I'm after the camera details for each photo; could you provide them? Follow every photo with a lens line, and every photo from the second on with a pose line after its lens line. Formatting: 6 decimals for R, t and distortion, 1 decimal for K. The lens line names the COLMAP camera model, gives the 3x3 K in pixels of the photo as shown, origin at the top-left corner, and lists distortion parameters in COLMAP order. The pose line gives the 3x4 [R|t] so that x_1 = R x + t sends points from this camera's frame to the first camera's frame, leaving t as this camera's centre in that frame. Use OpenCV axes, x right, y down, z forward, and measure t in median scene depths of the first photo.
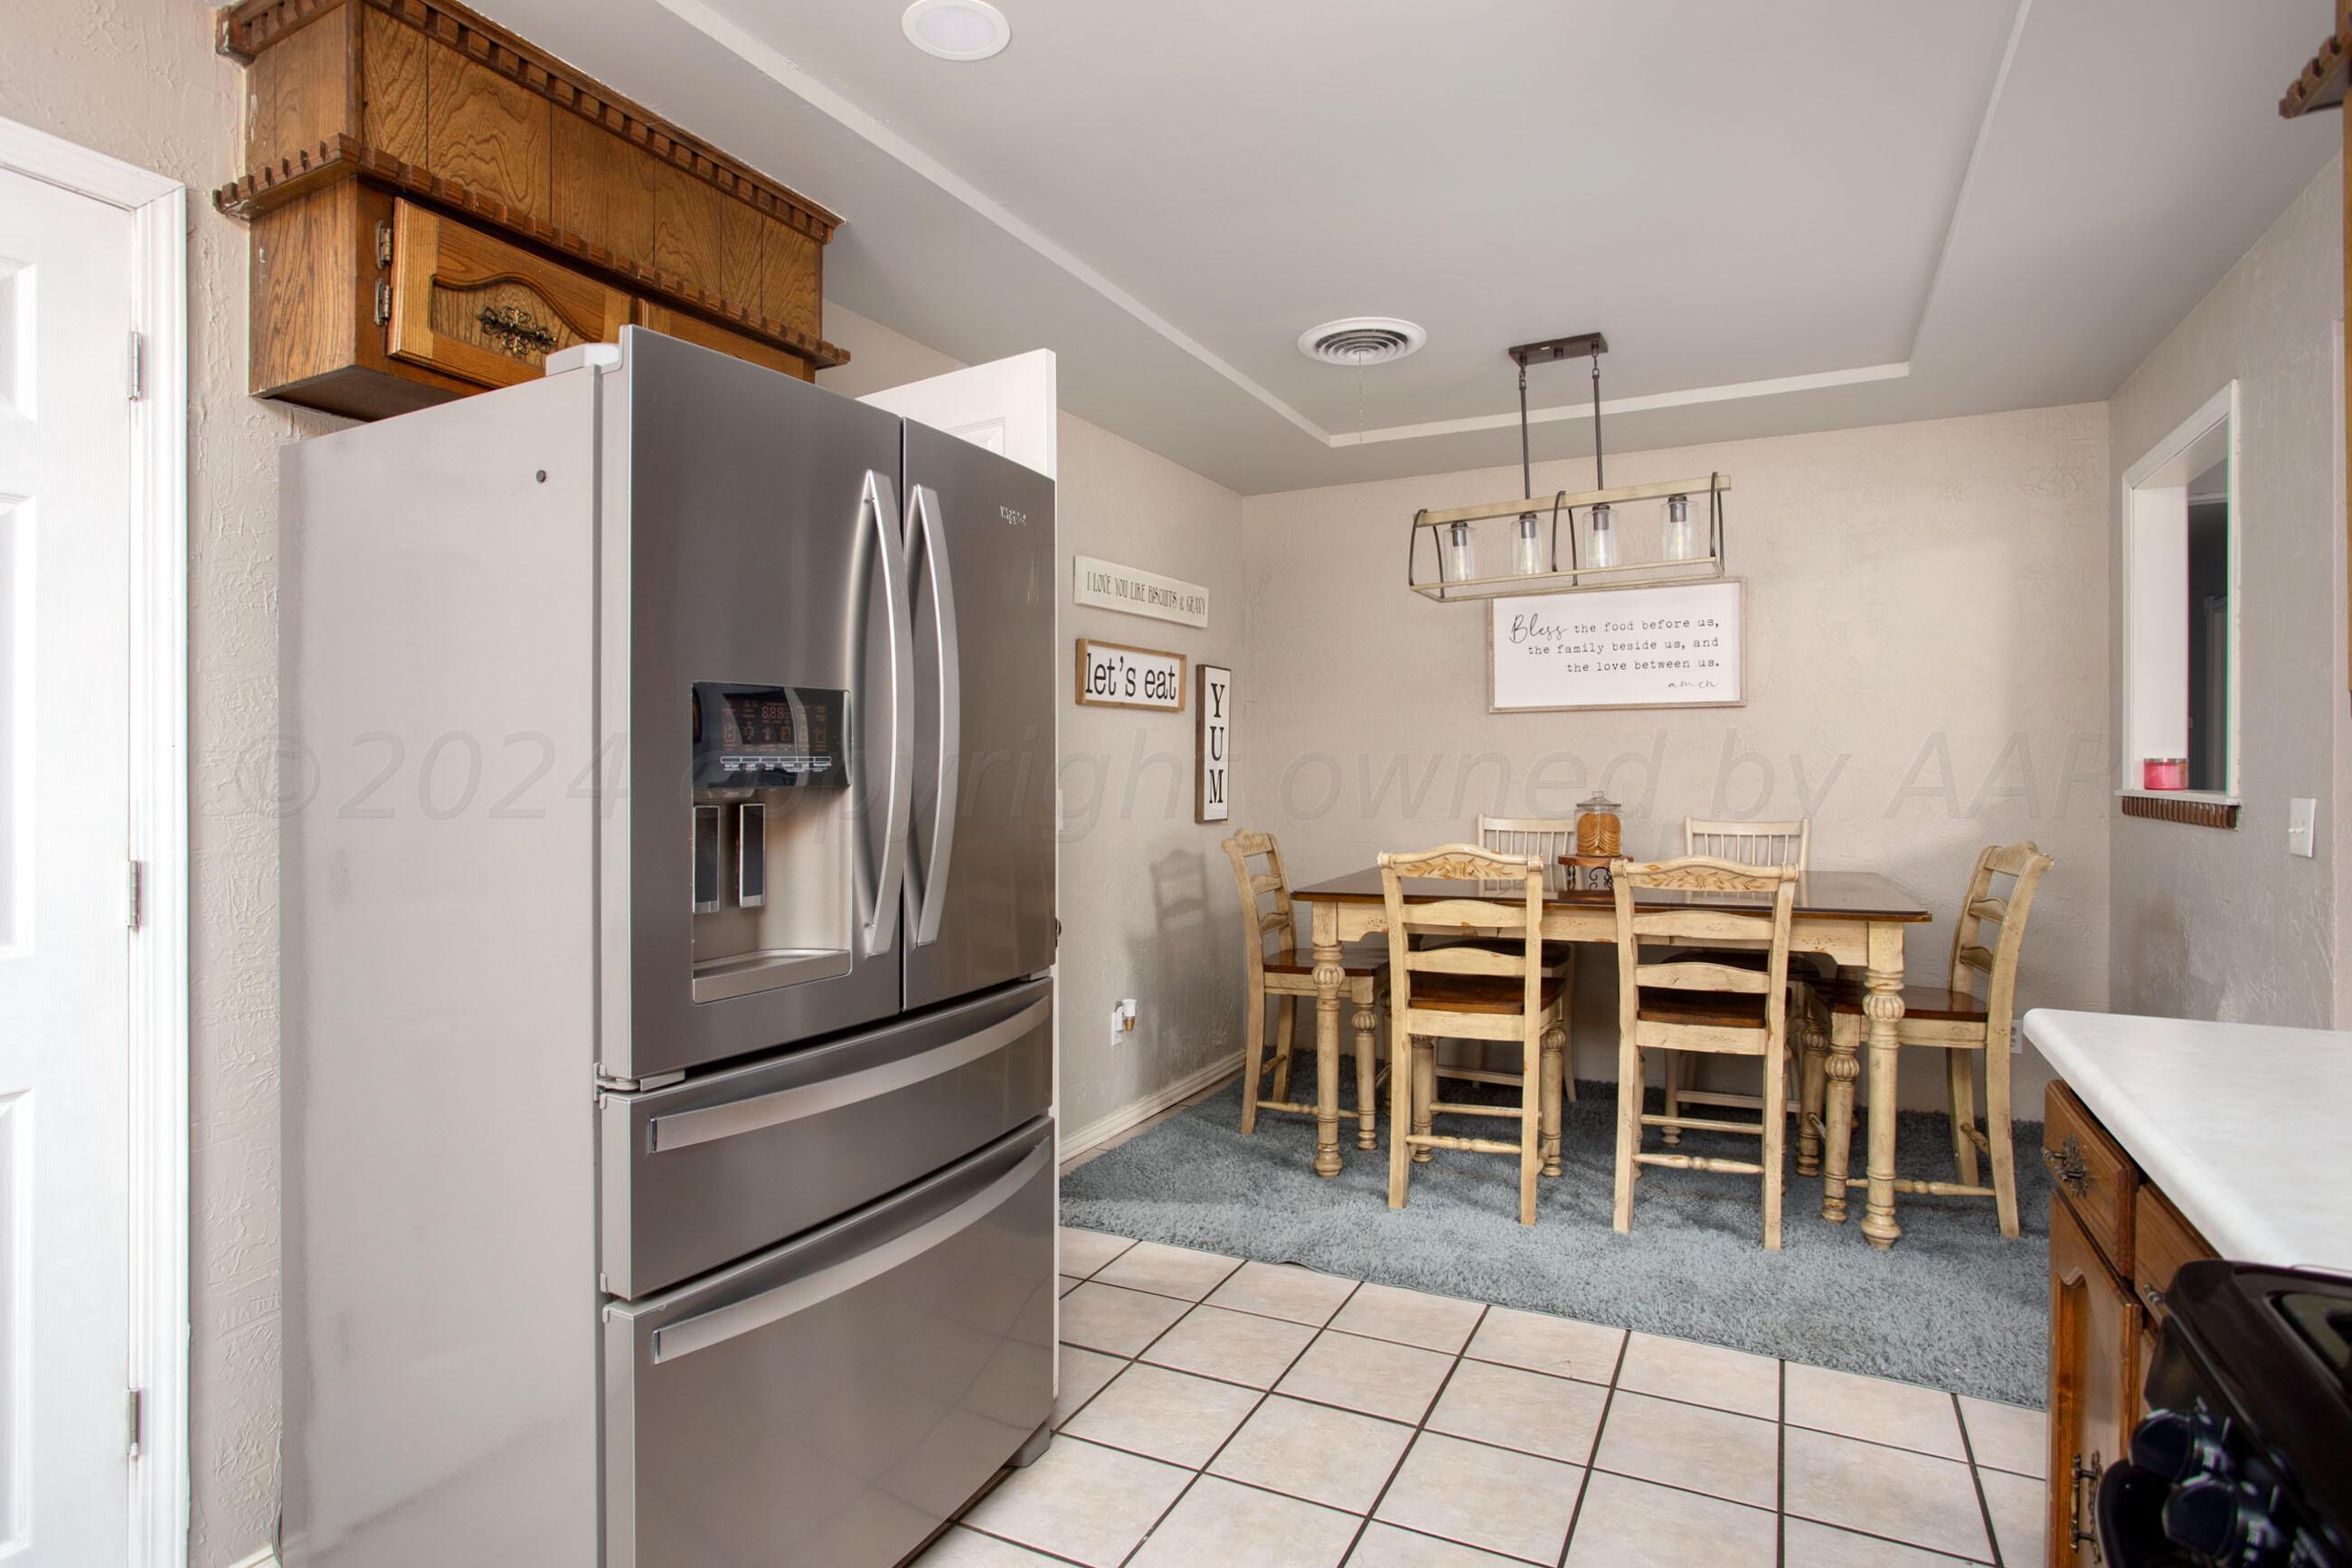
lens RADIAL K [[1182.2, 0, 1173.9], [0, 1182.2, 773.9], [0, 0, 1]] dist [-0.052515, 0.020757]
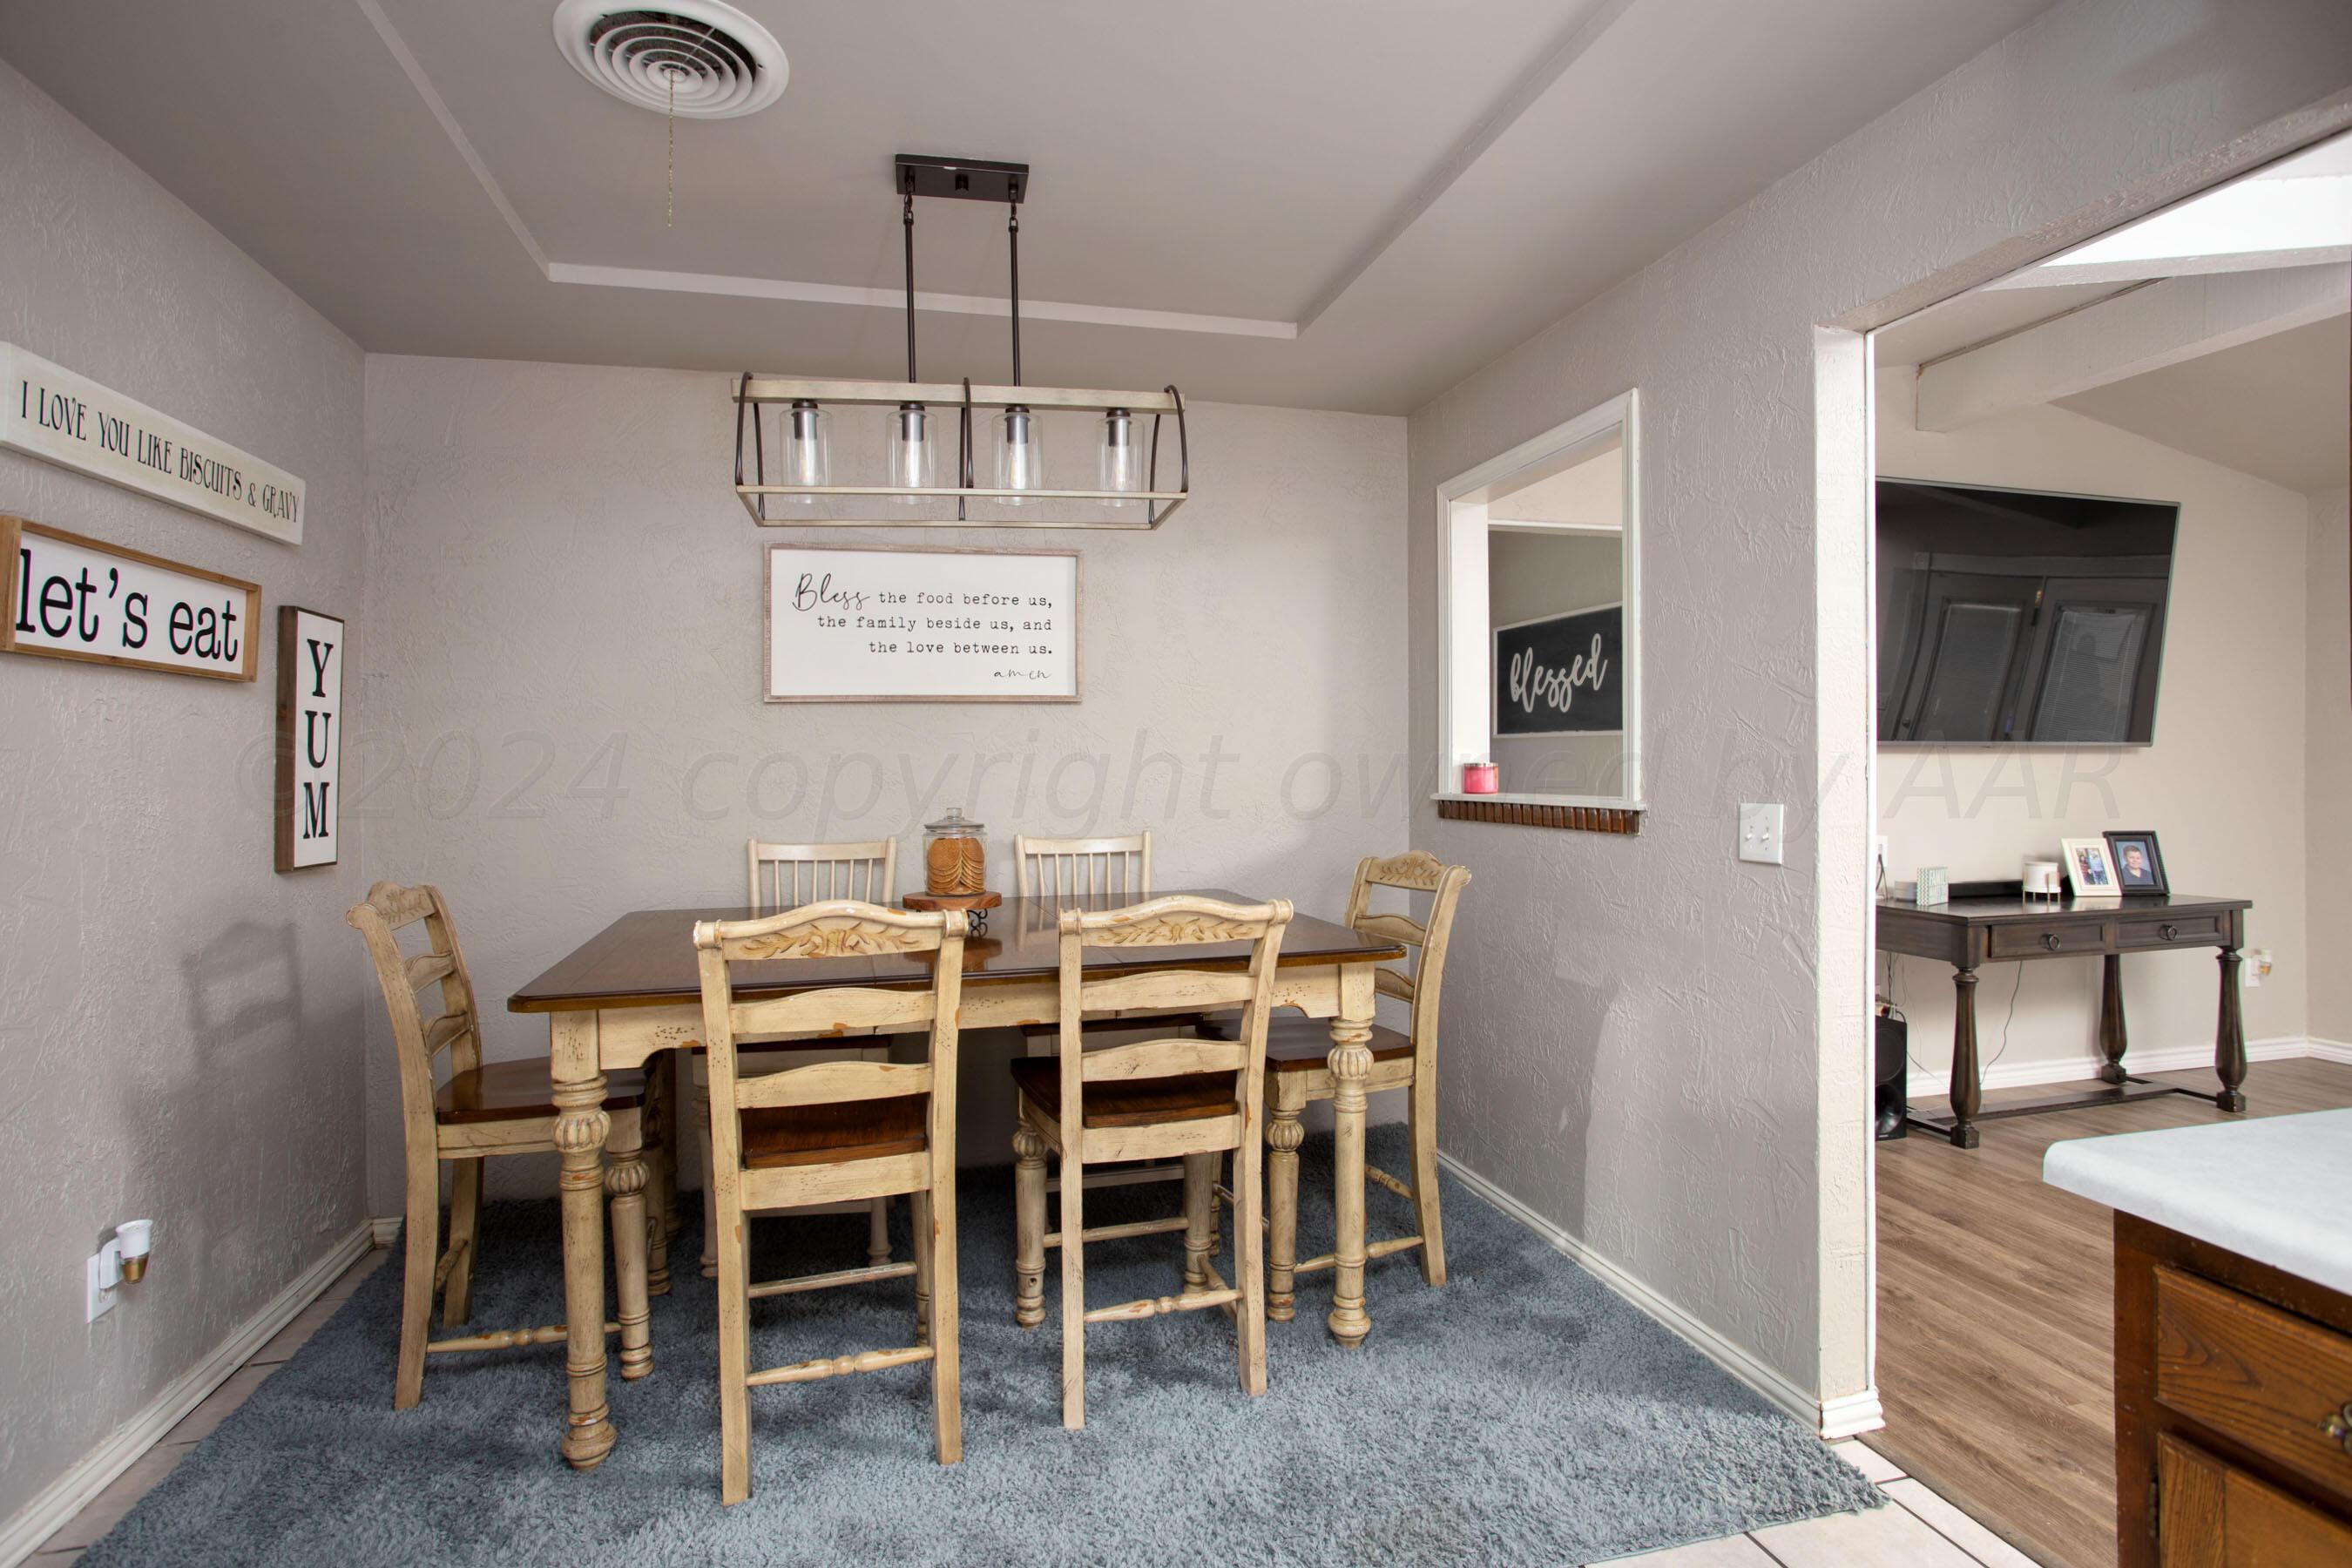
lens RADIAL K [[1182.2, 0, 1211.6], [0, 1182.2, 762.4], [0, 0, 1]] dist [-0.052515, 0.020757]
pose [[0.743941, -0.001969, 0.668242, -0.023644], [0.009086, 0.999933, -0.007169, -0.007252], [-0.668184, 0.011405, 0.743909, 0.332933]]
